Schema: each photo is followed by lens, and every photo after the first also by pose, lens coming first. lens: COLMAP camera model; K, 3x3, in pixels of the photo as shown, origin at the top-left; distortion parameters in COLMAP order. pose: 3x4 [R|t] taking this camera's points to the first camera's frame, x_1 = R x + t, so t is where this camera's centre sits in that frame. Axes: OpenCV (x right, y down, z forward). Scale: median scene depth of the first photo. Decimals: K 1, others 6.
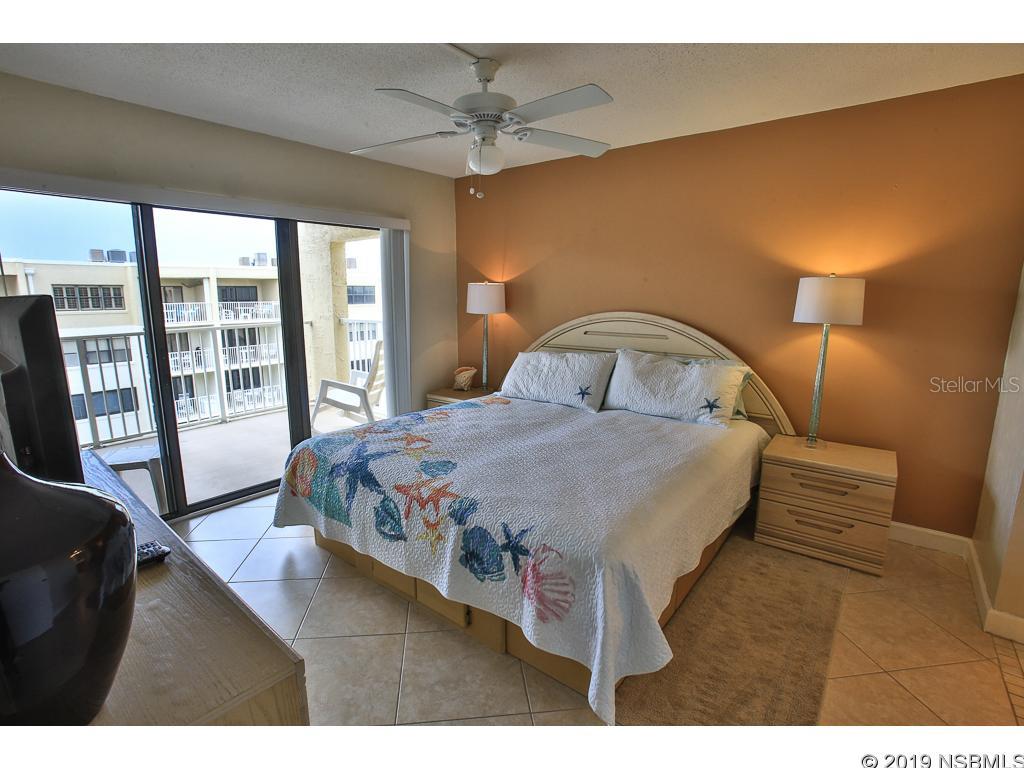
lens RADIAL K [[496.2, 0, 503.7], [0, 496.2, 380.7], [0, 0, 1]] dist [-0.082737, 0.038706]
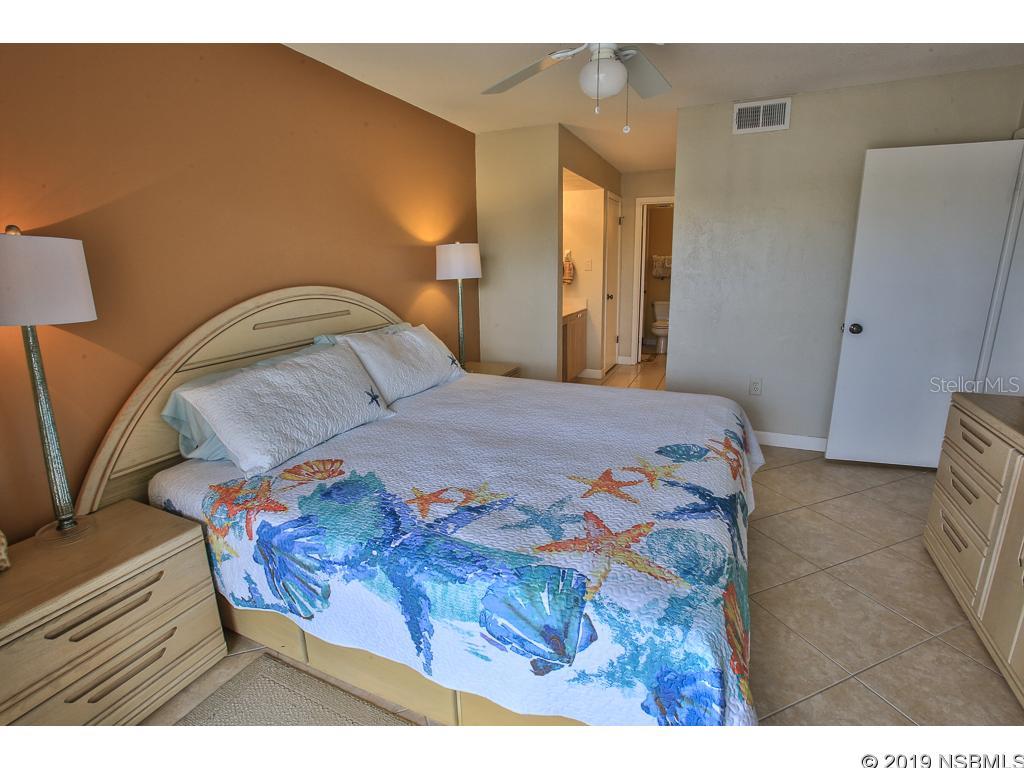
lens RADIAL K [[496.2, 0, 503.7], [0, 496.2, 380.7], [0, 0, 1]] dist [-0.082737, 0.038706]
pose [[-0.246651, -0.222068, 0.943318, -0.693634], [0.188590, 0.943784, 0.271489, -0.196430], [-0.950577, 0.244863, -0.190906, 1.181702]]
